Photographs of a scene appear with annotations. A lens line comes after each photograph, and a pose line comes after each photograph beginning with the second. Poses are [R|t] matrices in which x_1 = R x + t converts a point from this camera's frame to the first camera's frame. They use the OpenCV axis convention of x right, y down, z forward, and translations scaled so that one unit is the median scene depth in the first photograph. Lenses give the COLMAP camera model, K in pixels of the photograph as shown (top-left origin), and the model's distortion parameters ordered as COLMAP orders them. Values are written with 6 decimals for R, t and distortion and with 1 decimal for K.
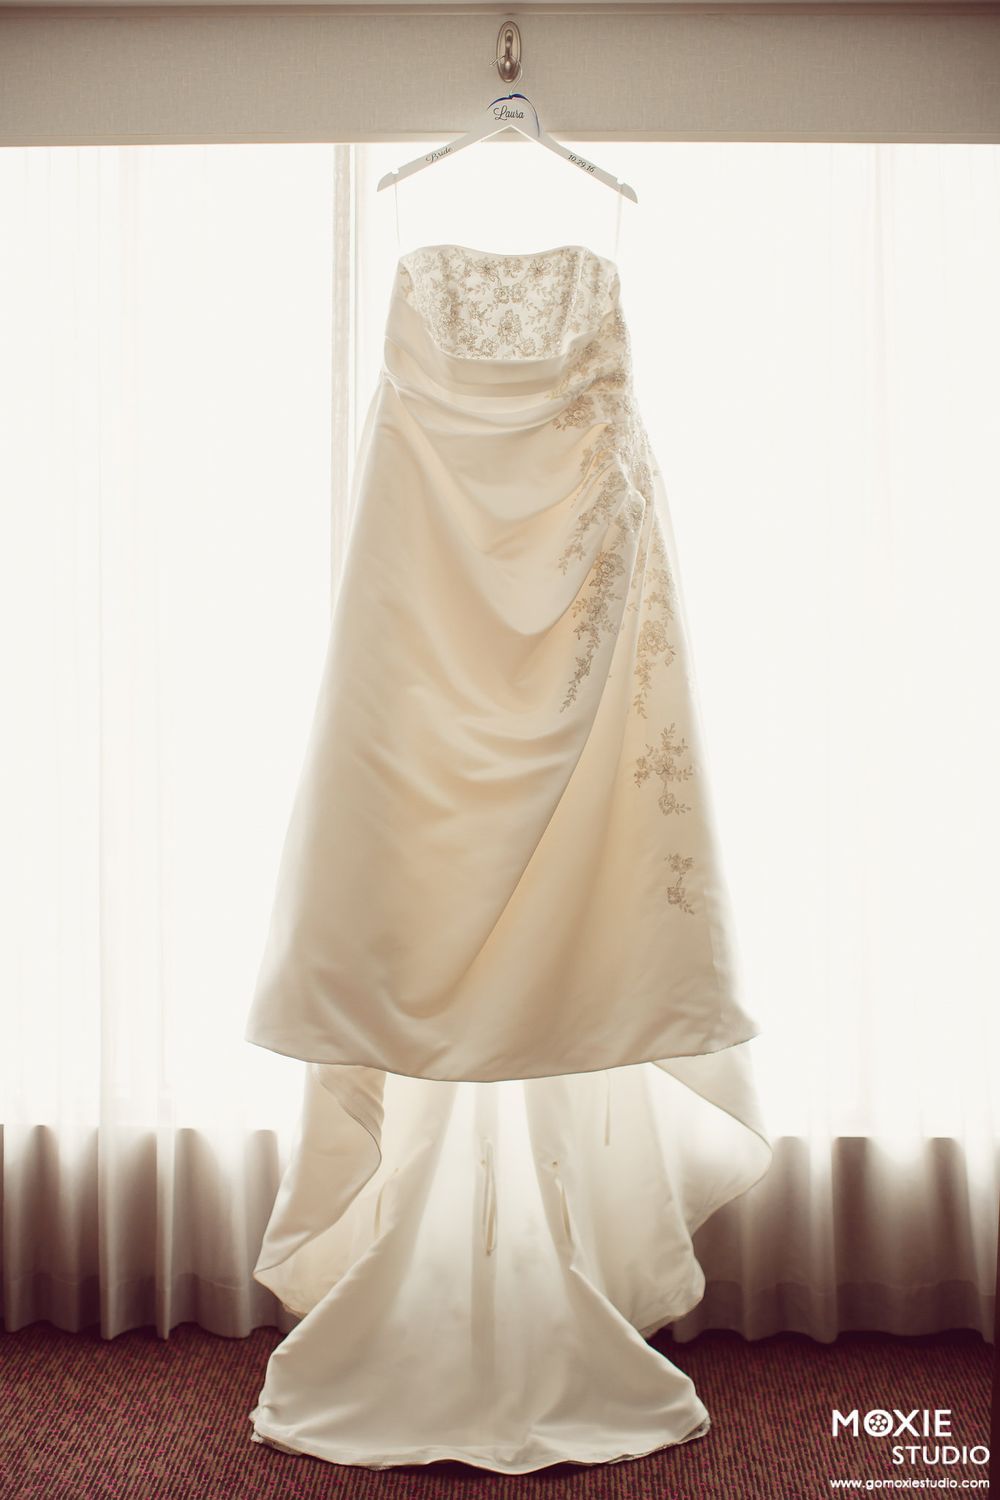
lens RADIAL K [[2267.6, 0, 500.0], [0, 2267.6, 750.0], [0, 0, 1]] dist [-0.164474, 0.054052]
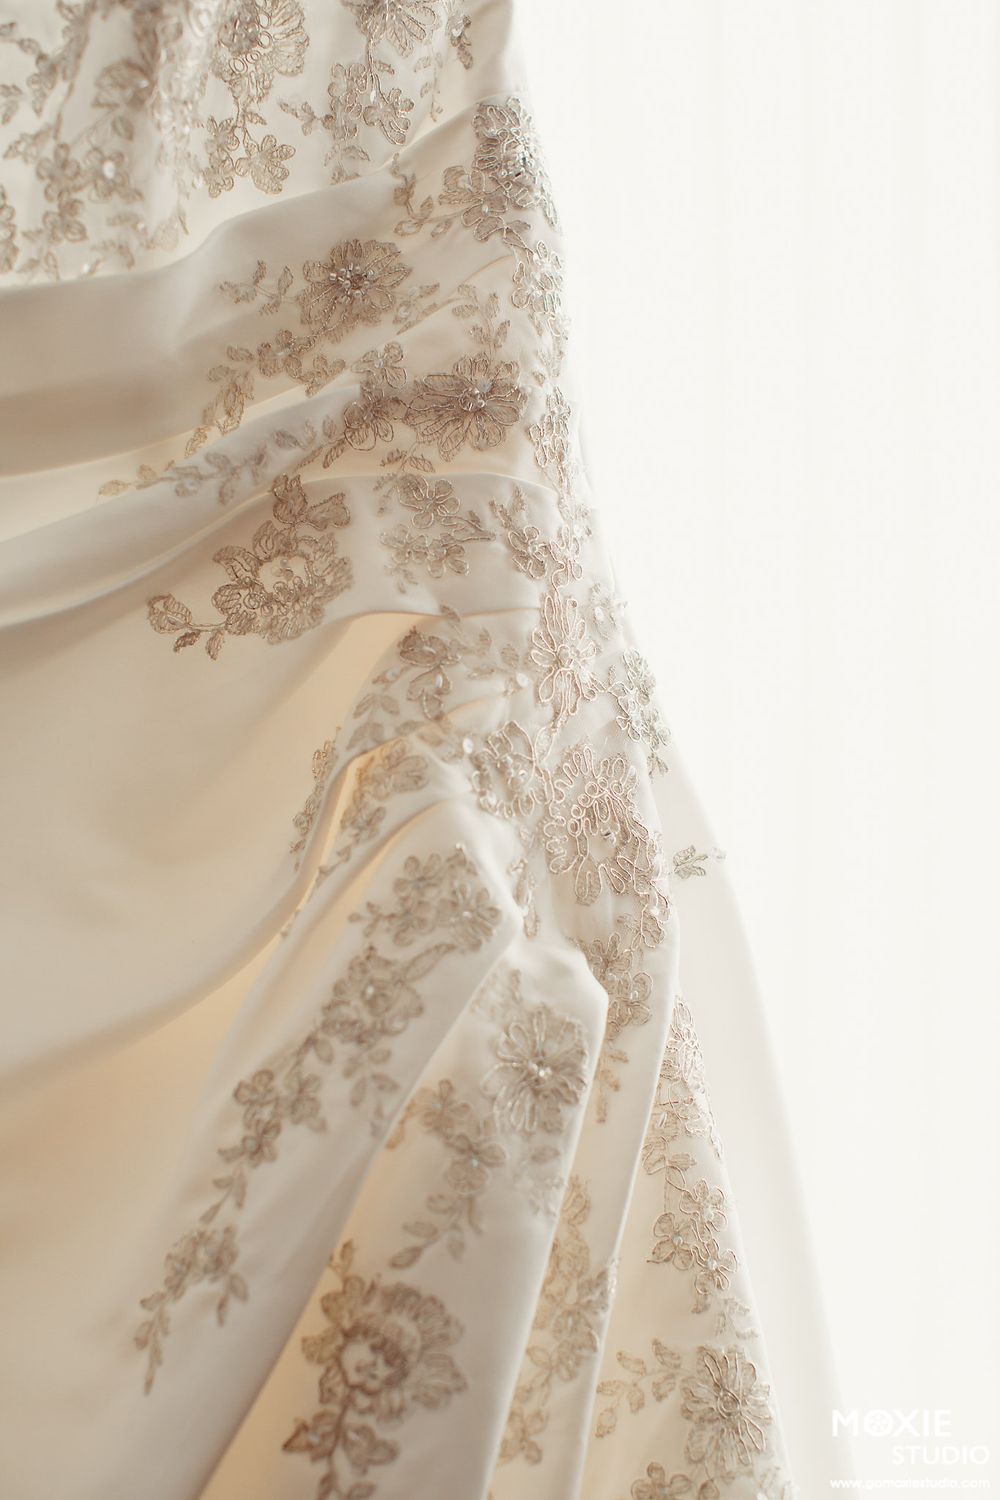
lens RADIAL K [[2267.6, 0, 500.0], [0, 2267.6, 750.0], [0, 0, 1]] dist [-0.164474, 0.054052]
pose [[0.985433, -0.012248, -0.169621, 0.089640], [-0.019370, 0.982829, -0.183502, -0.096430], [0.168956, 0.184114, 0.968275, 0.813160]]
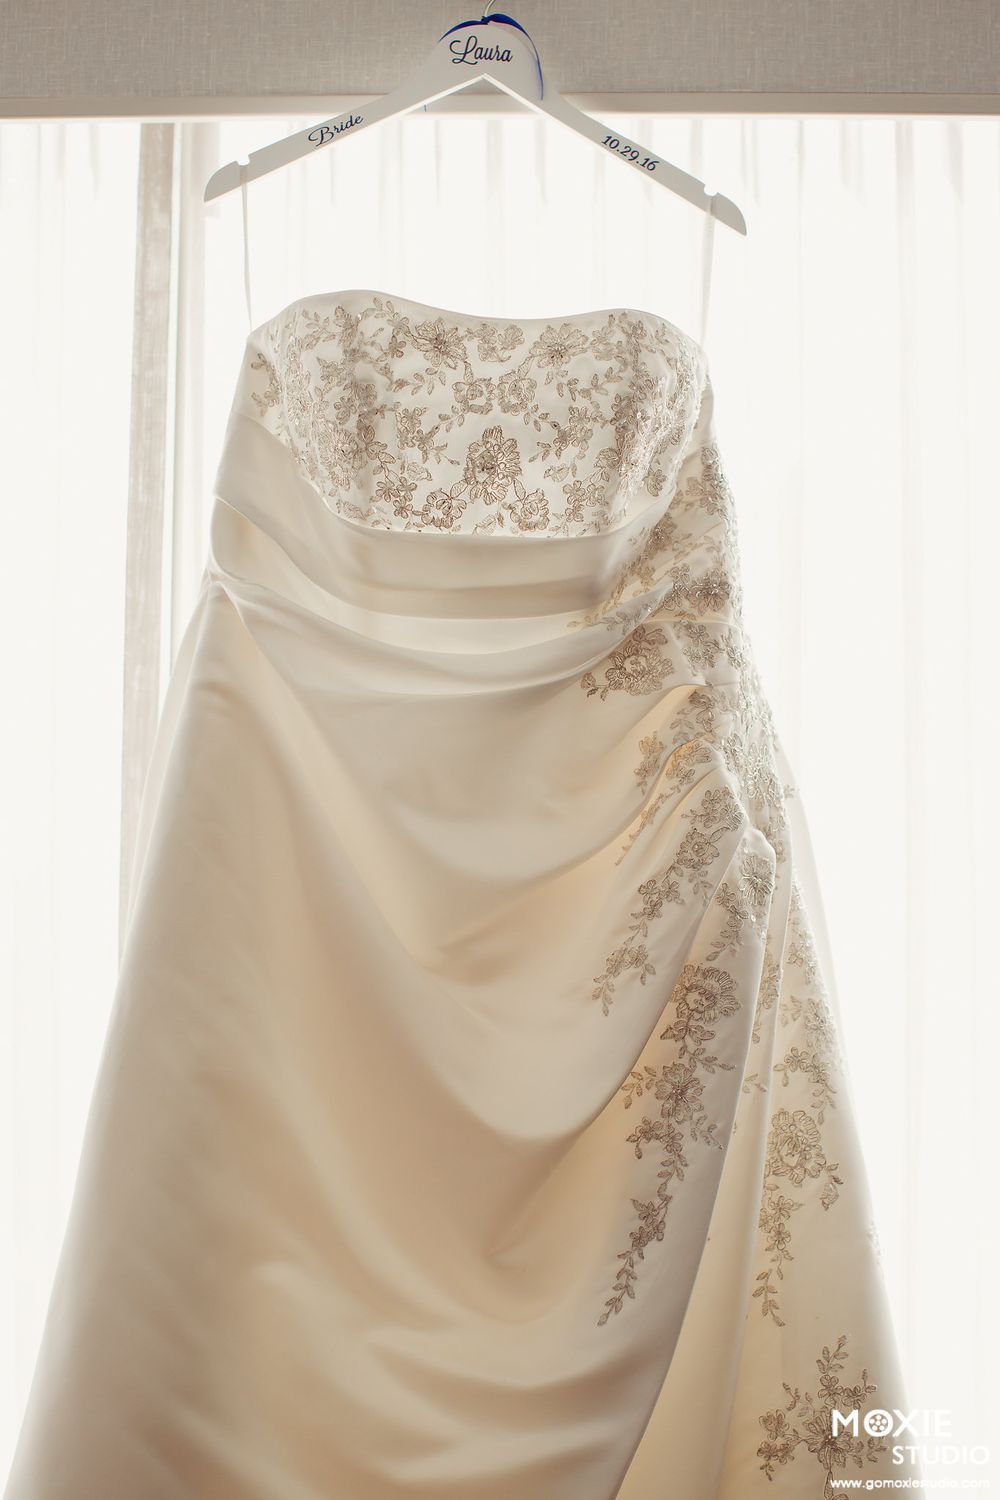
lens RADIAL K [[2267.6, 0, 500.0], [0, 2267.6, 750.0], [0, 0, 1]] dist [-0.164474, 0.054052]
pose [[0.998504, 0.007079, 0.054222, -0.017785], [0.000572, 0.990179, -0.139804, -0.066673], [-0.054679, 0.139626, 0.988693, 0.546953]]
